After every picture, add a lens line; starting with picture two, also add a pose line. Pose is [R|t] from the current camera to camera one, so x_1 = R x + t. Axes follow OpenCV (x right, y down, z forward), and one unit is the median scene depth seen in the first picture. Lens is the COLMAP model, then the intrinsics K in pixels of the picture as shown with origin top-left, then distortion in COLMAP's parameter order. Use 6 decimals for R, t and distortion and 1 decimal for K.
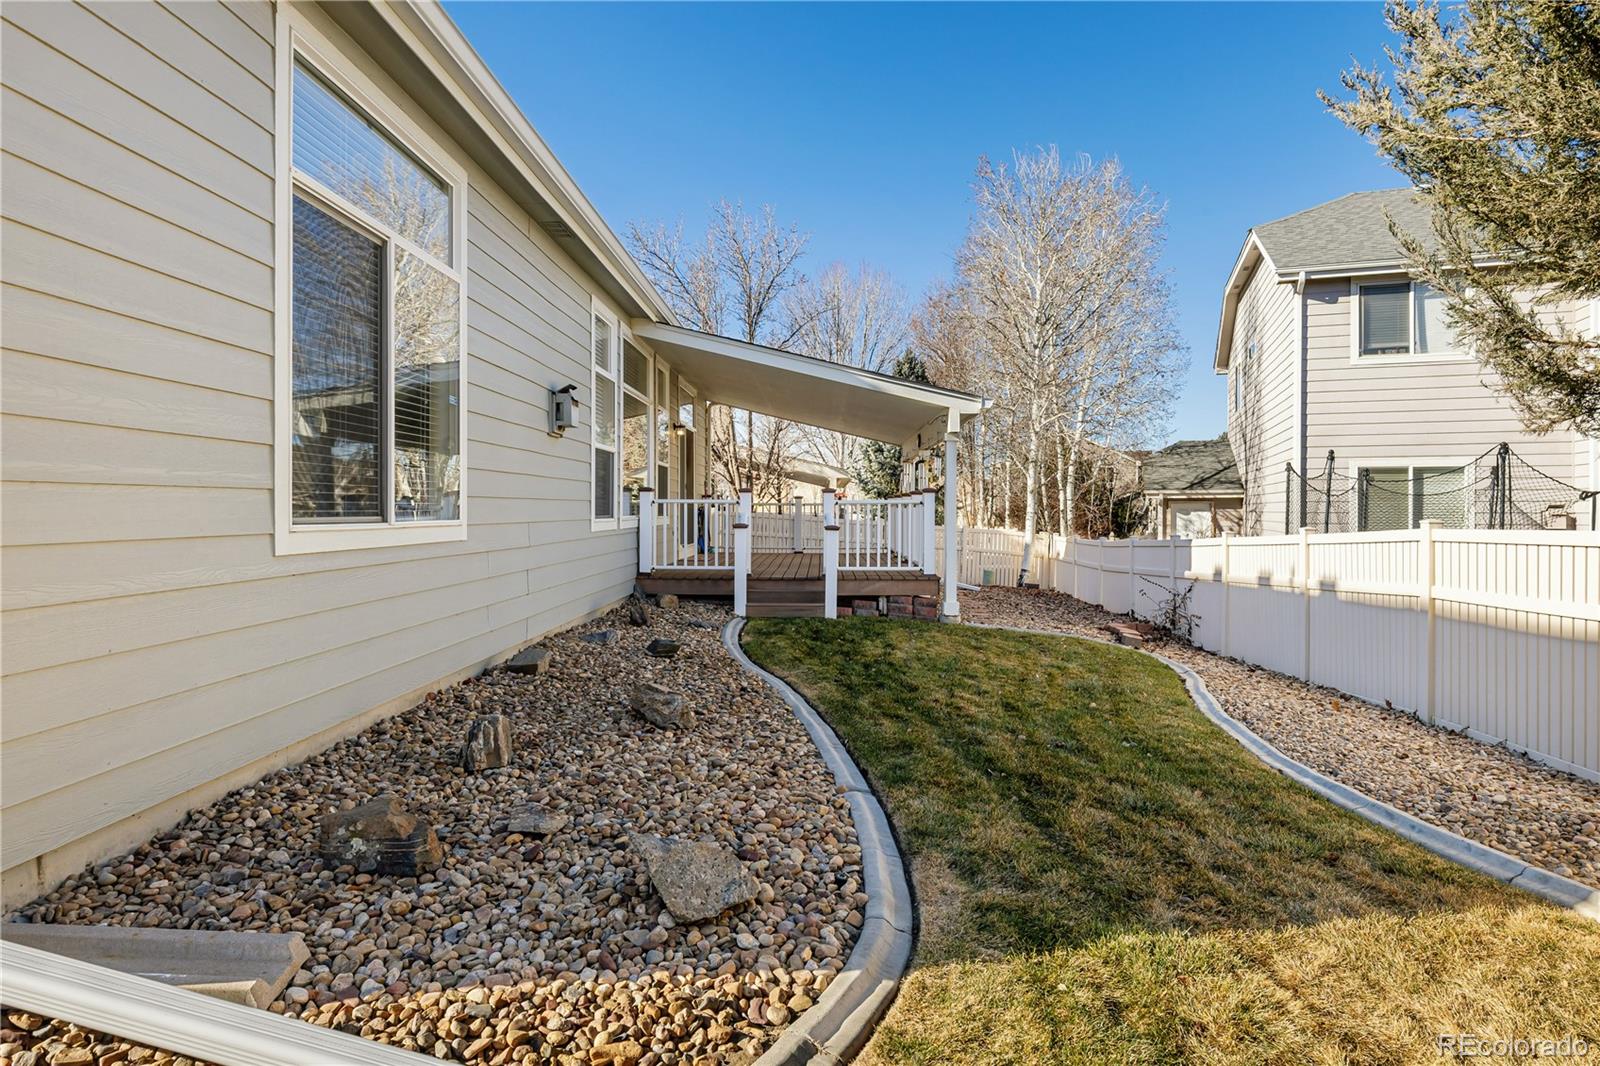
lens RADIAL K [[884.3, 0, 826.6], [0, 884.3, 512.6], [0, 0, 1]] dist [0.001898, -0.021767]
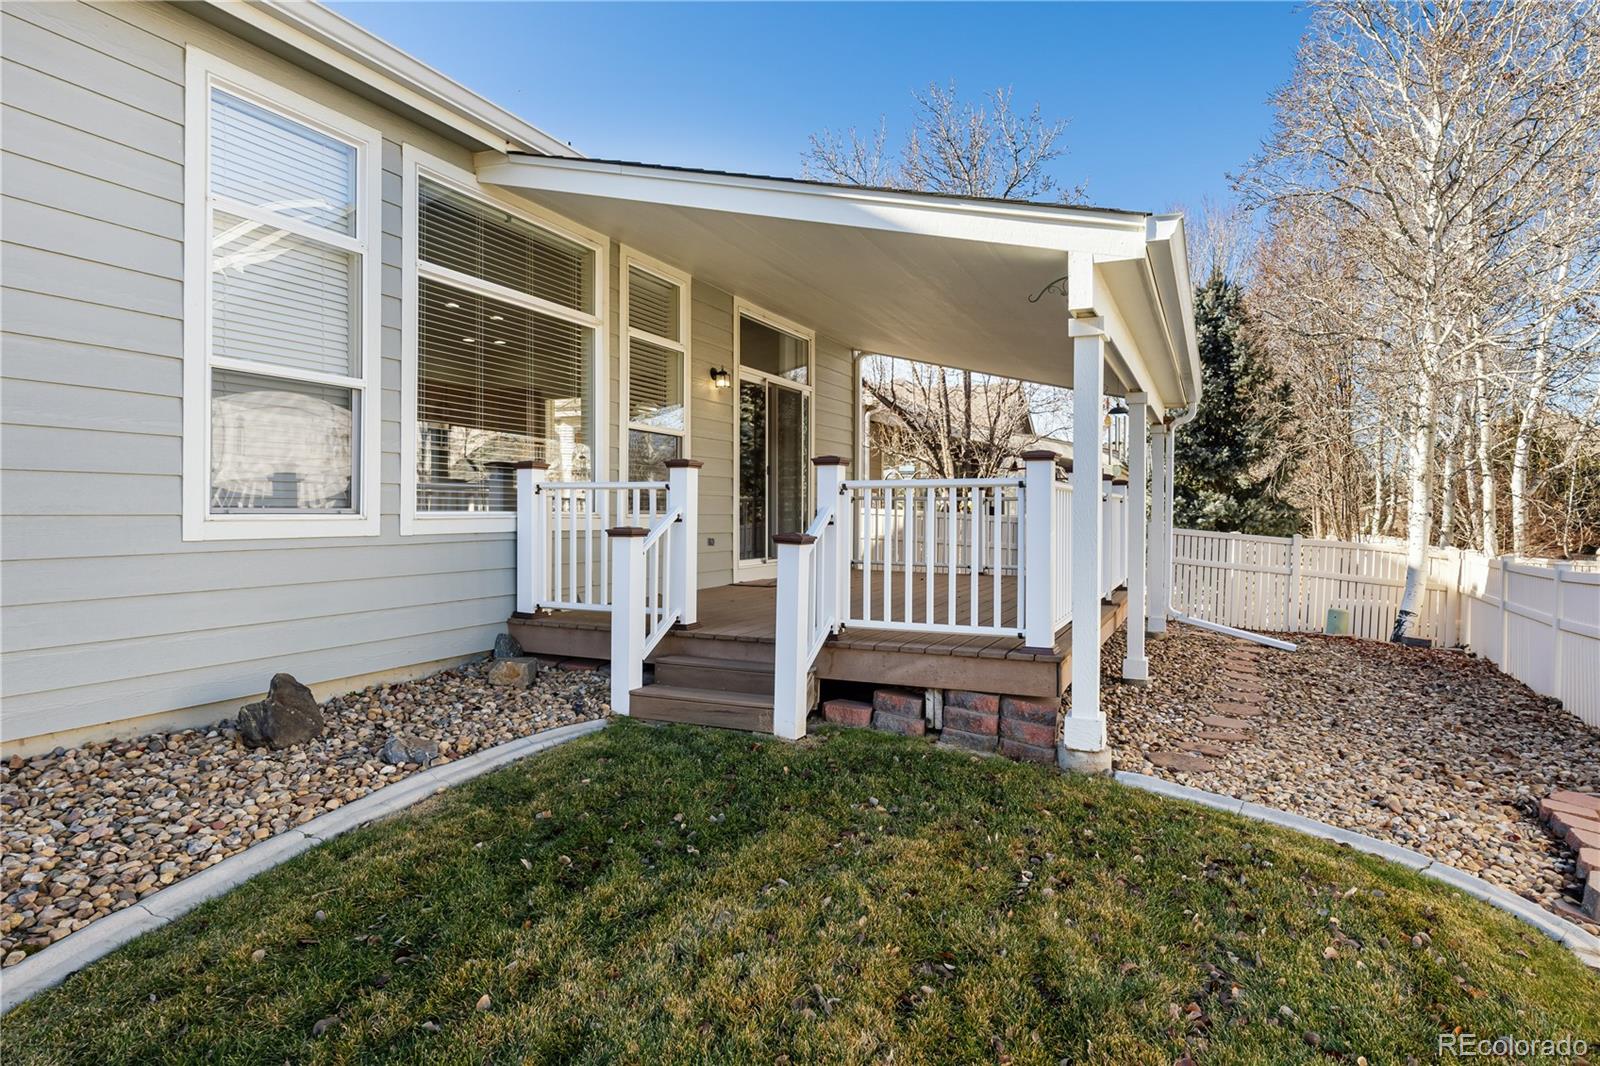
lens RADIAL K [[884.3, 0, 826.6], [0, 884.3, 512.6], [0, 0, 1]] dist [0.001898, -0.021767]
pose [[0.913223, 0.002320, -0.407453, 0.112476], [-0.004219, 0.999984, -0.003763, 0.003045], [0.407438, 0.005156, 0.913218, 0.316751]]
